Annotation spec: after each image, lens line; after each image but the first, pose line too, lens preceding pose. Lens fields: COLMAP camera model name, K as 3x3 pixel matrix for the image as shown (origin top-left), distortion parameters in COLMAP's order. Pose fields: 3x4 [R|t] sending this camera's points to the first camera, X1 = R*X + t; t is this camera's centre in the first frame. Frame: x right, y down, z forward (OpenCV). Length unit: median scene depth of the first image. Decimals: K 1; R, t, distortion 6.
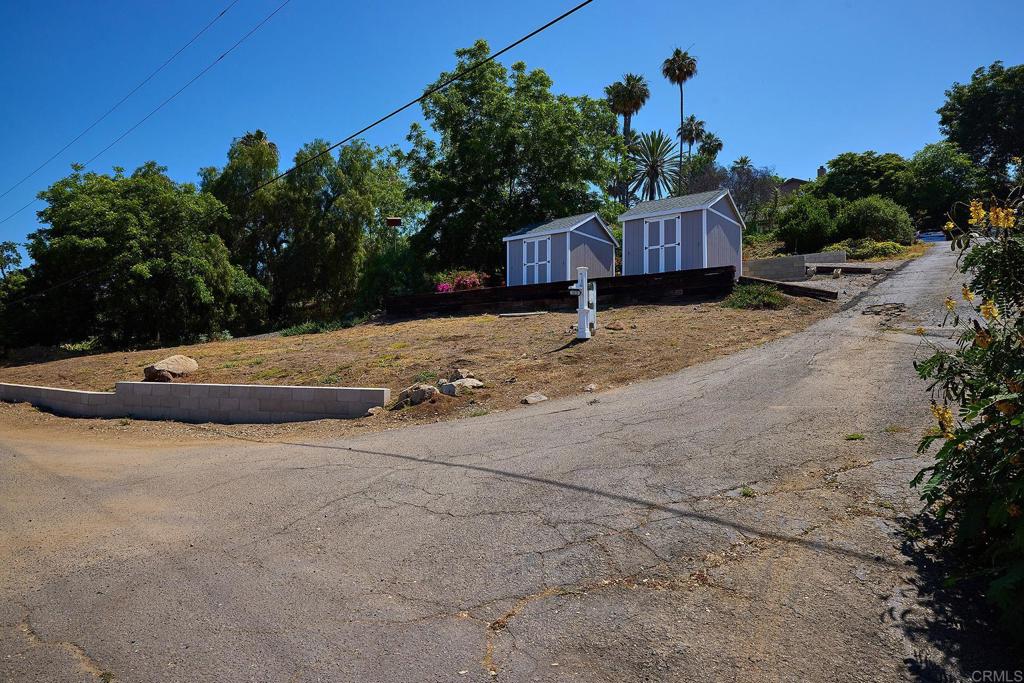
lens RADIAL K [[544.7, 0, 507.6], [0, 544.7, 335.3], [0, 0, 1]] dist [0.015669, 0.003616]
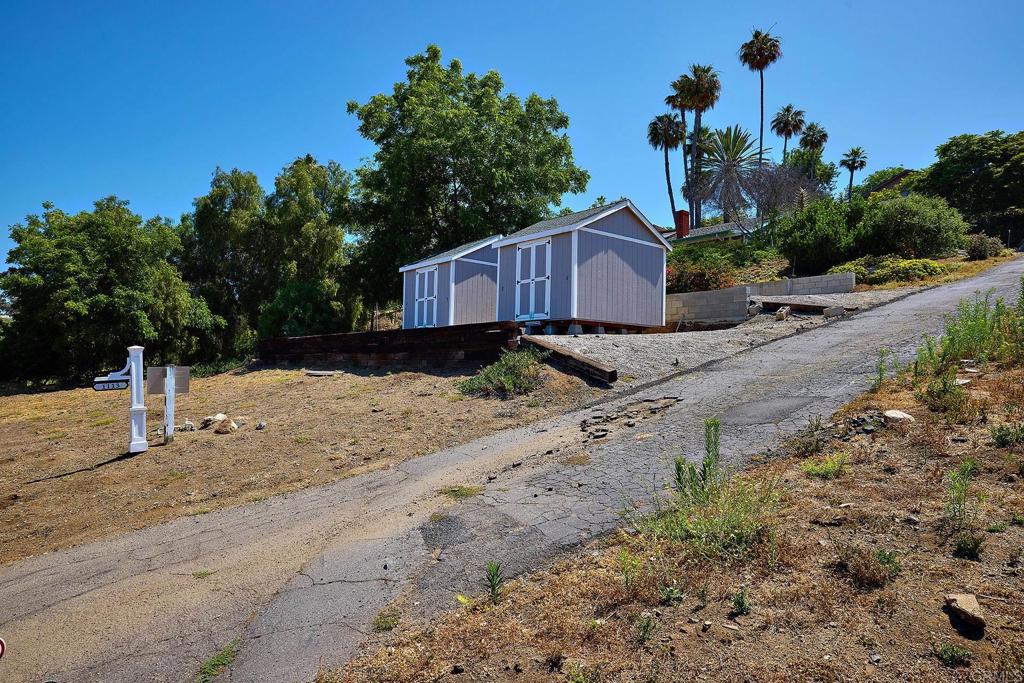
lens RADIAL K [[544.7, 0, 515.4], [0, 544.7, 343.5], [0, 0, 1]] dist [0.015669, 0.003616]
pose [[0.980241, 0.003046, -0.197782, 0.234799], [-0.003624, 0.999990, -0.002556, -0.041319], [0.197772, 0.003222, 0.980243, 0.141136]]
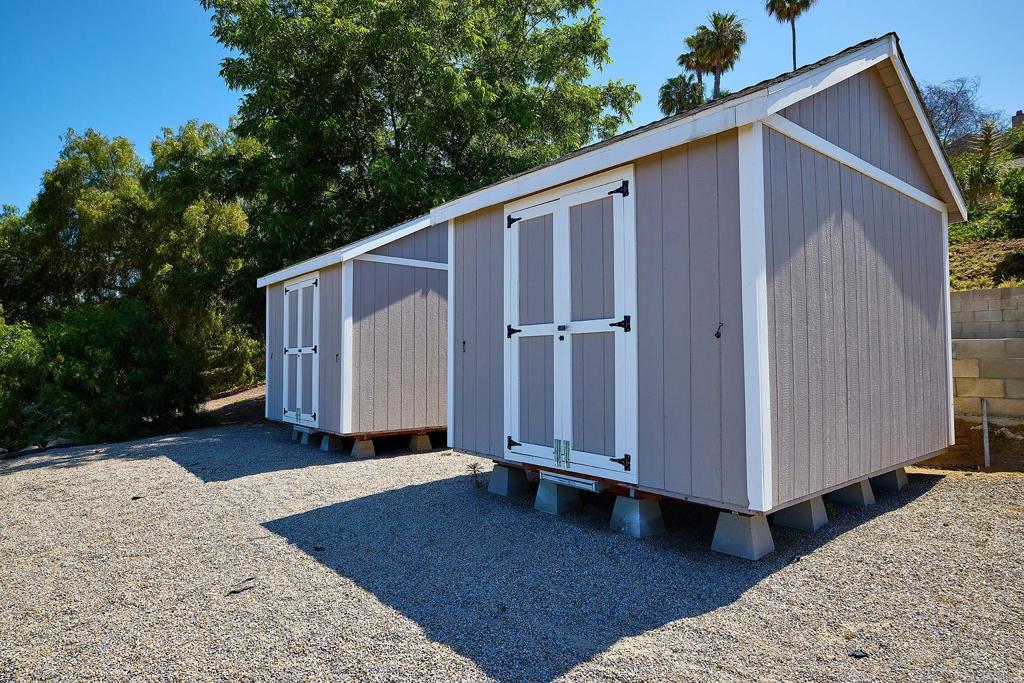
lens RADIAL K [[544.7, 0, 514.2], [0, 544.7, 336.0], [0, 0, 1]] dist [0.015669, 0.003616]
pose [[0.981748, -0.023466, -0.188735, 0.174543], [0.023476, 0.999722, -0.002182, -0.091423], [0.188734, -0.002288, 0.982026, 0.446638]]
